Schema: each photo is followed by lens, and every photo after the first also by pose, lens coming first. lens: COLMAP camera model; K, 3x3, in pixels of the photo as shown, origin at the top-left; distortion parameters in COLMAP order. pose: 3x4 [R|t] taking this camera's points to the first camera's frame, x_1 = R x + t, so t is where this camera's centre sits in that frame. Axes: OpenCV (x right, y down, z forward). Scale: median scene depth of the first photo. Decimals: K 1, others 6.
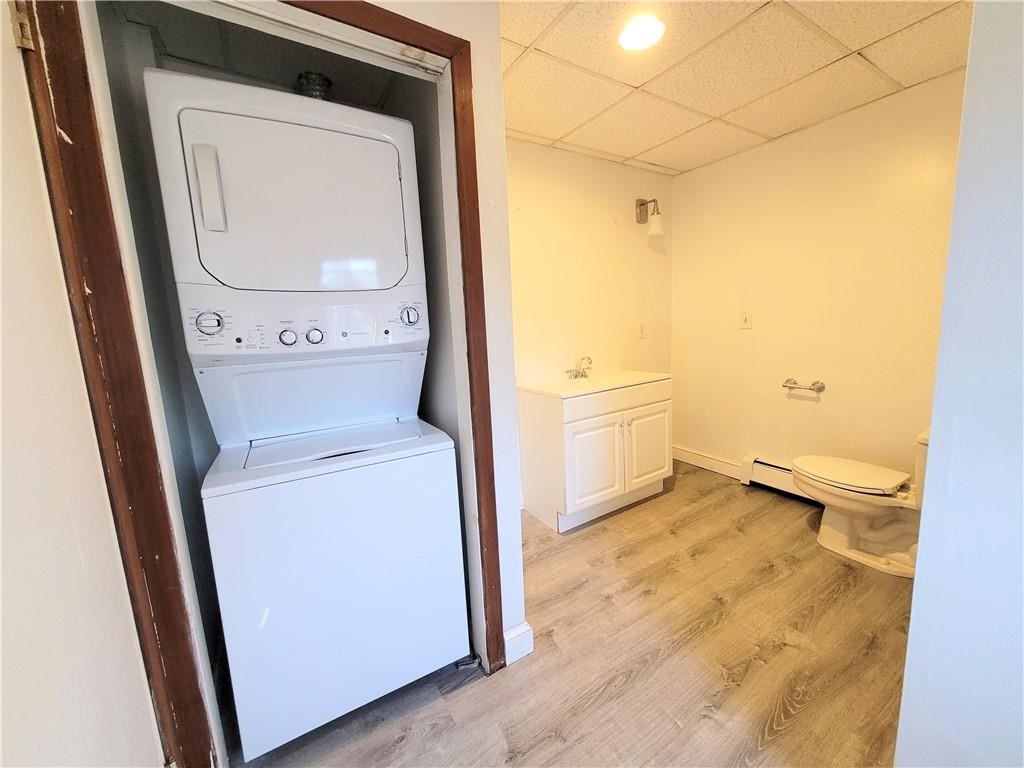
lens RADIAL K [[401.4, 0, 517.7], [0, 401.4, 379.3], [0, 0, 1]] dist [-0.002765, -0.000104]
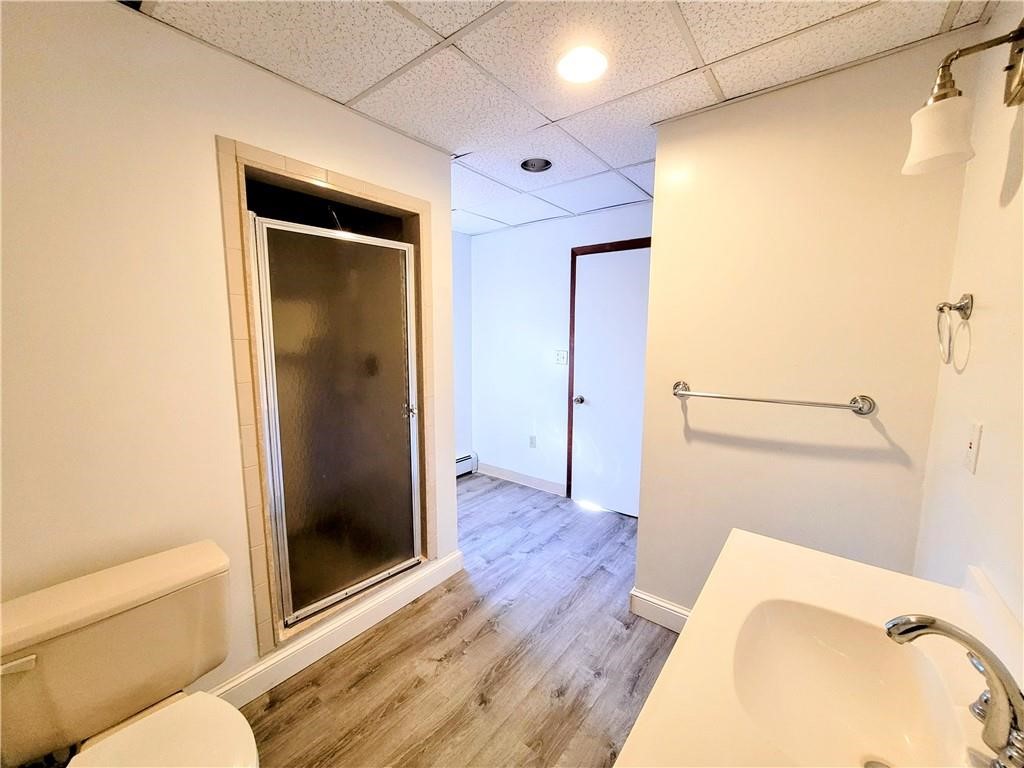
lens RADIAL K [[401.4, 0, 517.7], [0, 401.4, 379.3], [0, 0, 1]] dist [-0.002765, -0.000104]
pose [[-0.939278, 0.078631, -0.334028, 0.514242], [-0.015961, 0.962329, 0.271417, -0.277577], [0.342786, 0.260268, -0.902640, 1.253955]]
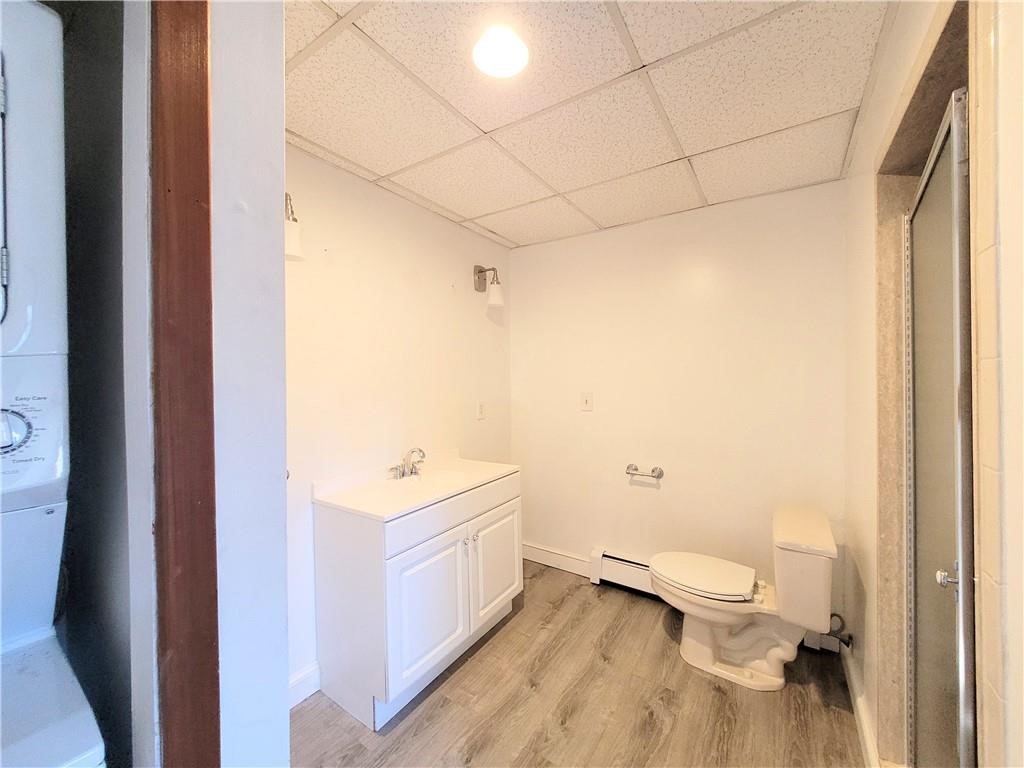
lens RADIAL K [[401.4, 0, 517.7], [0, 401.4, 379.3], [0, 0, 1]] dist [-0.002765, -0.000104]
pose [[0.907951, 0.033818, 0.417710, 0.022758], [0.030044, 0.988921, -0.145369, -0.081103], [-0.417998, 0.144538, 0.896876, 0.246650]]
